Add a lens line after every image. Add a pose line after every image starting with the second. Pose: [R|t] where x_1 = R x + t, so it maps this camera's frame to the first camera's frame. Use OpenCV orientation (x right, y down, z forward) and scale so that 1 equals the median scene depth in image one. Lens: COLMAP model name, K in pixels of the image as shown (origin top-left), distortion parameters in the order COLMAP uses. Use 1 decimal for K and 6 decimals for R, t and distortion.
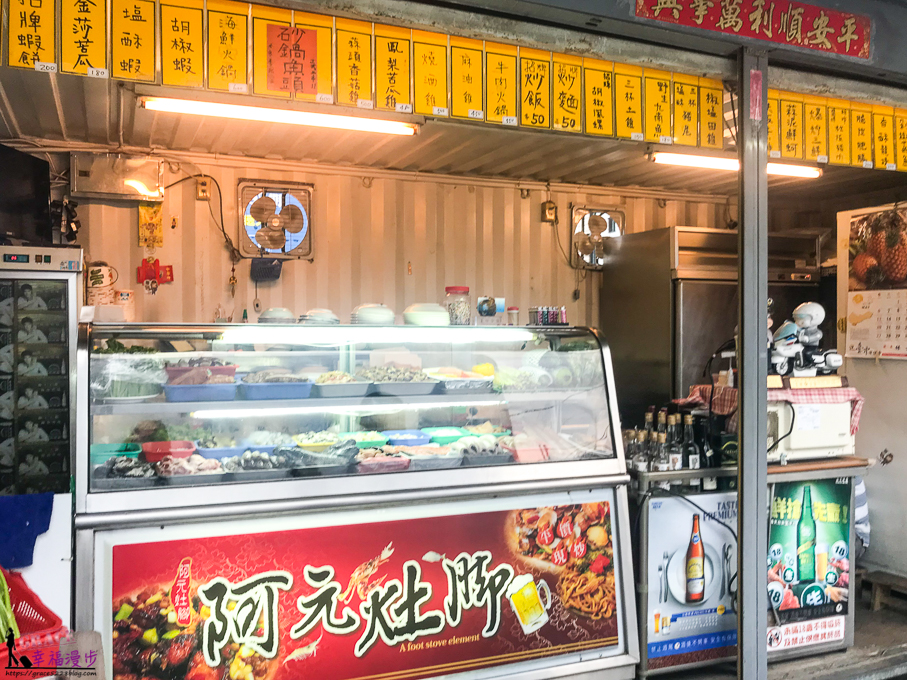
lens RADIAL K [[734.3, 0, 453.5], [0, 734.3, 340.0], [0, 0, 1]] dist [-0.036531, 0.052019]
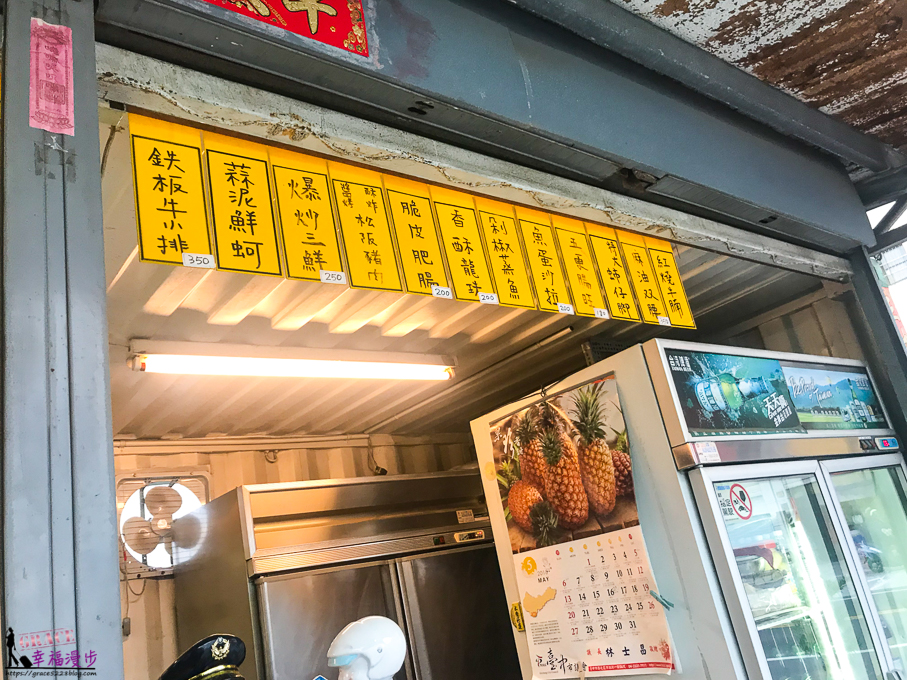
lens RADIAL K [[760.0, 0, 453.5], [0, 760.0, 340.0], [0, 0, 1]] dist [0.070110, -0.214439]
pose [[0.935595, -0.069136, 0.346239, 0.321140], [0.190035, 0.925086, -0.328788, -0.035981], [-0.297570, 0.373410, 0.878645, 0.457153]]
